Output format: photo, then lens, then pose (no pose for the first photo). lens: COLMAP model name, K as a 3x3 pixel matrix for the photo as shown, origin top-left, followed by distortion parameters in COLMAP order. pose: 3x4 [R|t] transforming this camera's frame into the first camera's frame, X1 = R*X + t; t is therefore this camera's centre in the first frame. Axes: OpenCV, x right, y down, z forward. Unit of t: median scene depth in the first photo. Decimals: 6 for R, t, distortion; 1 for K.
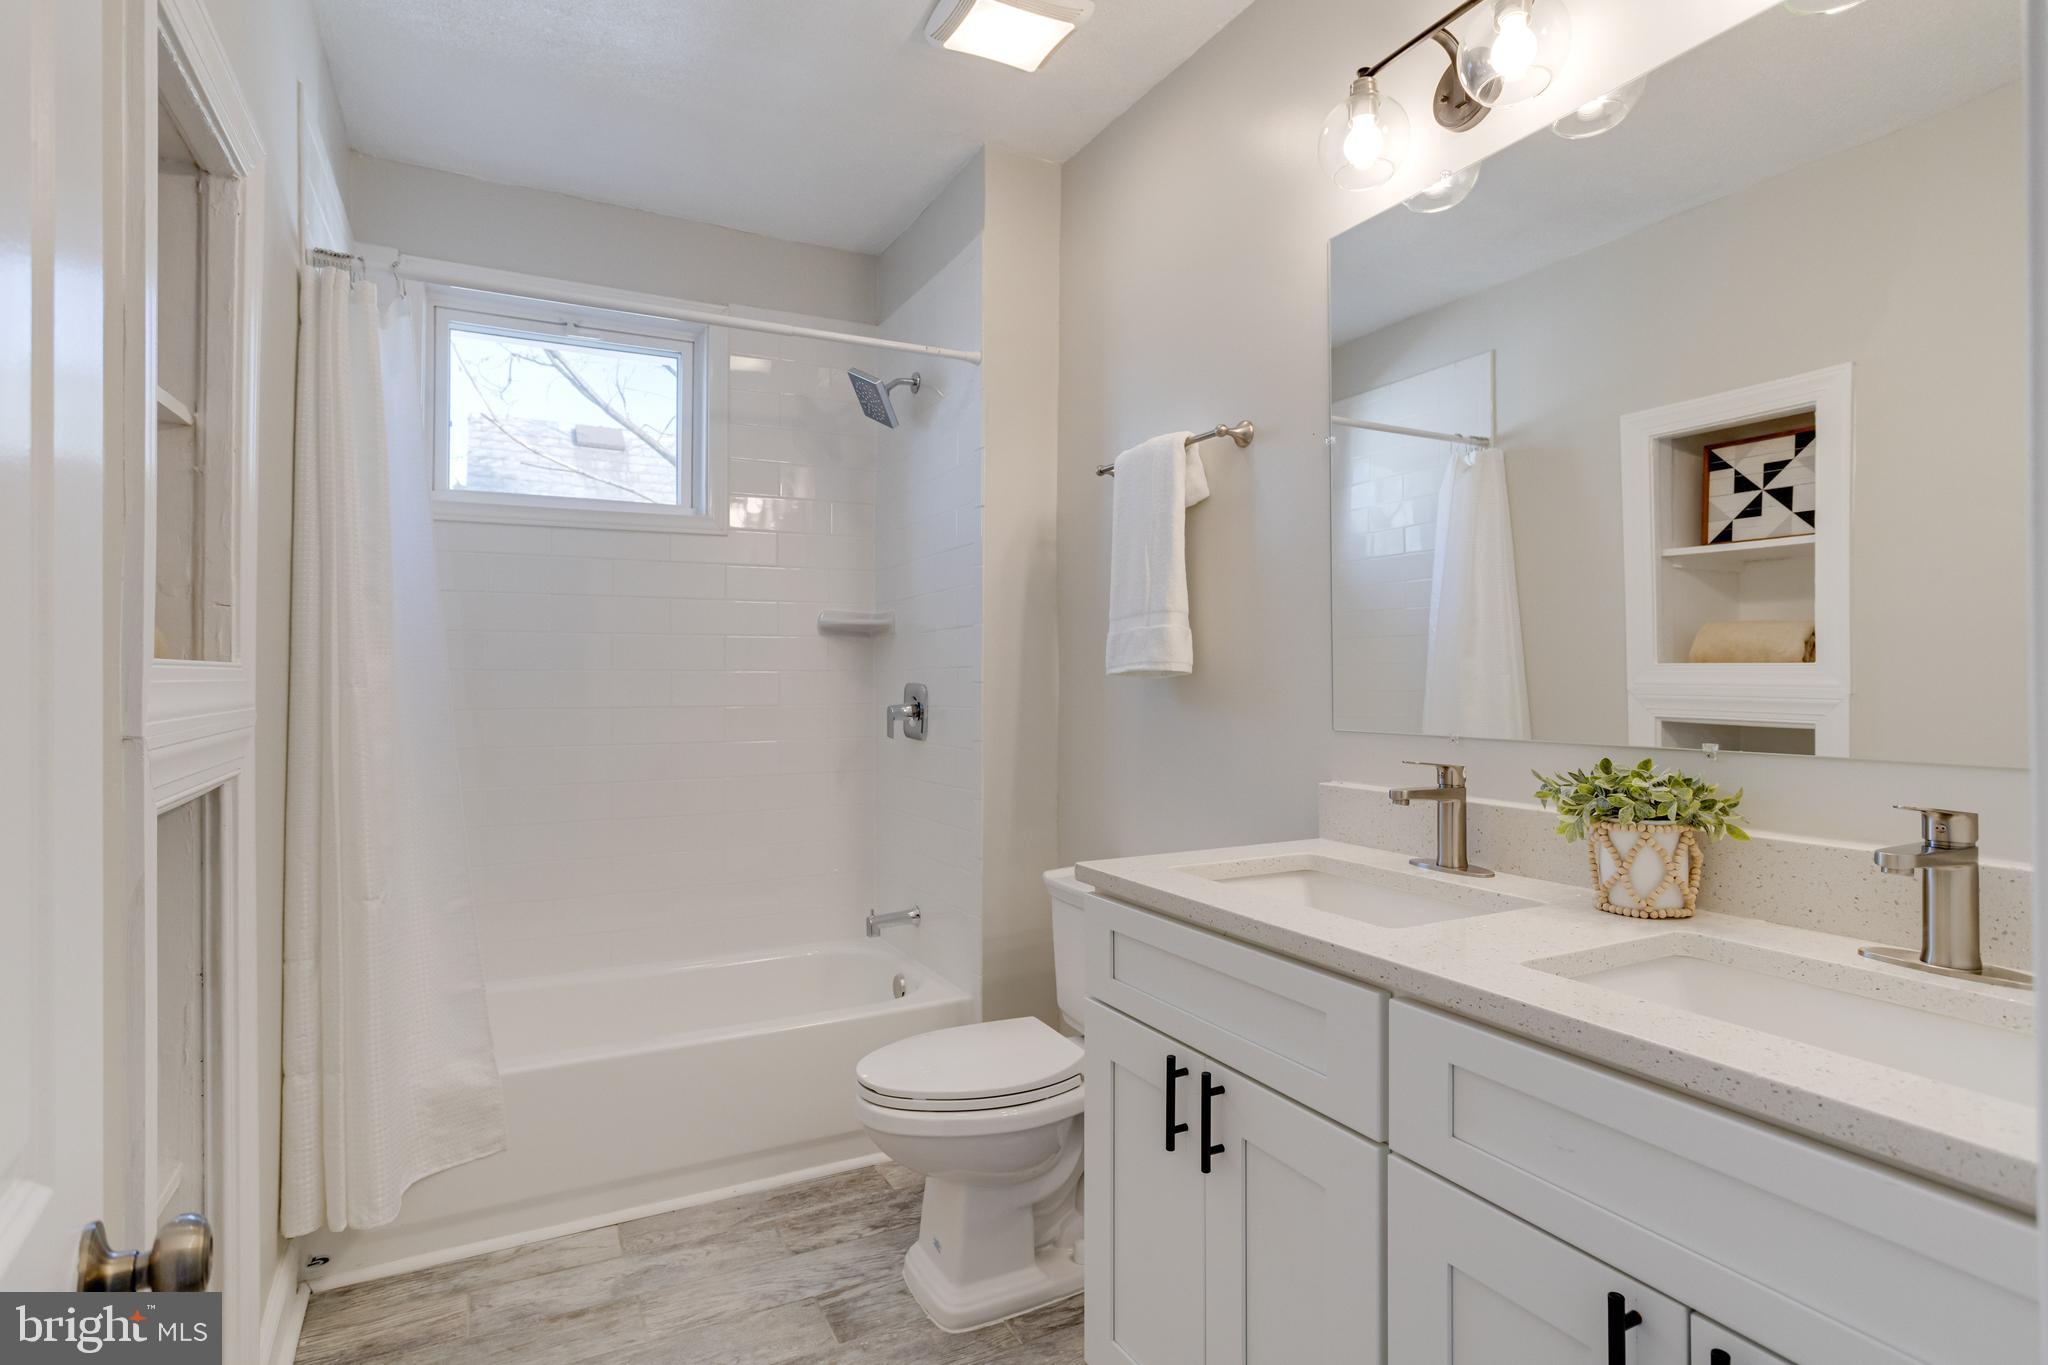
lens RADIAL K [[1009.7, 0, 1017.2], [0, 1009.7, 675.6], [0, 0, 1]] dist [-0.040366, 0.026579]
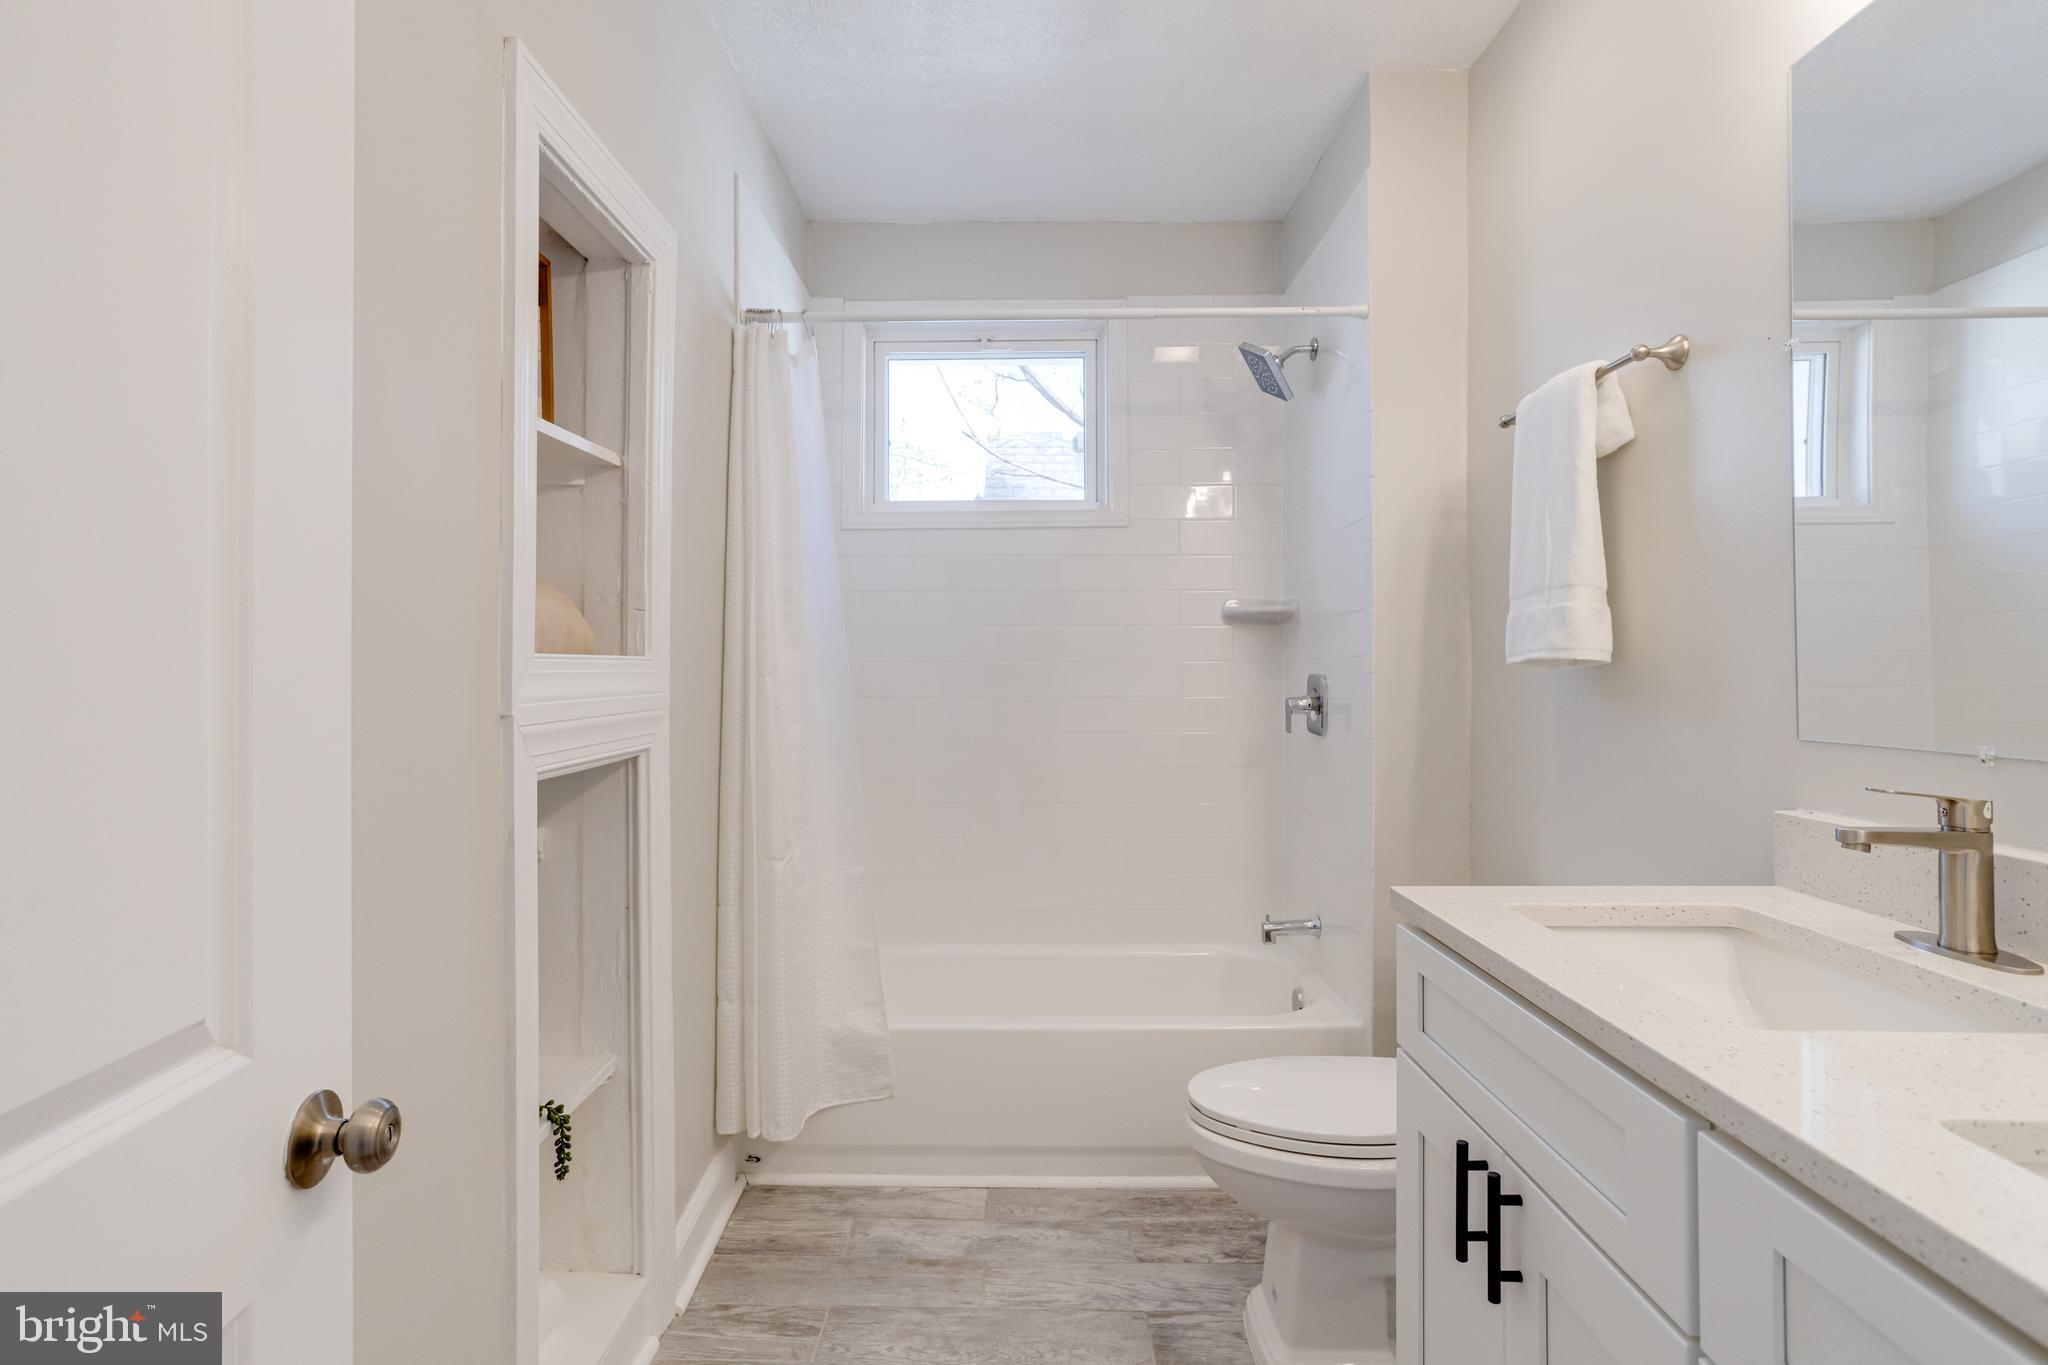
lens RADIAL K [[1017.6, 0, 1007.1], [0, 1017.6, 659.3], [0, 0, 1]] dist [-0.043114, 0.026916]
pose [[0.881230, -0.004646, -0.472666, 0.132436], [0.001706, 0.999976, -0.006647, -0.000280], [0.472685, 0.005051, 0.881217, 0.076252]]
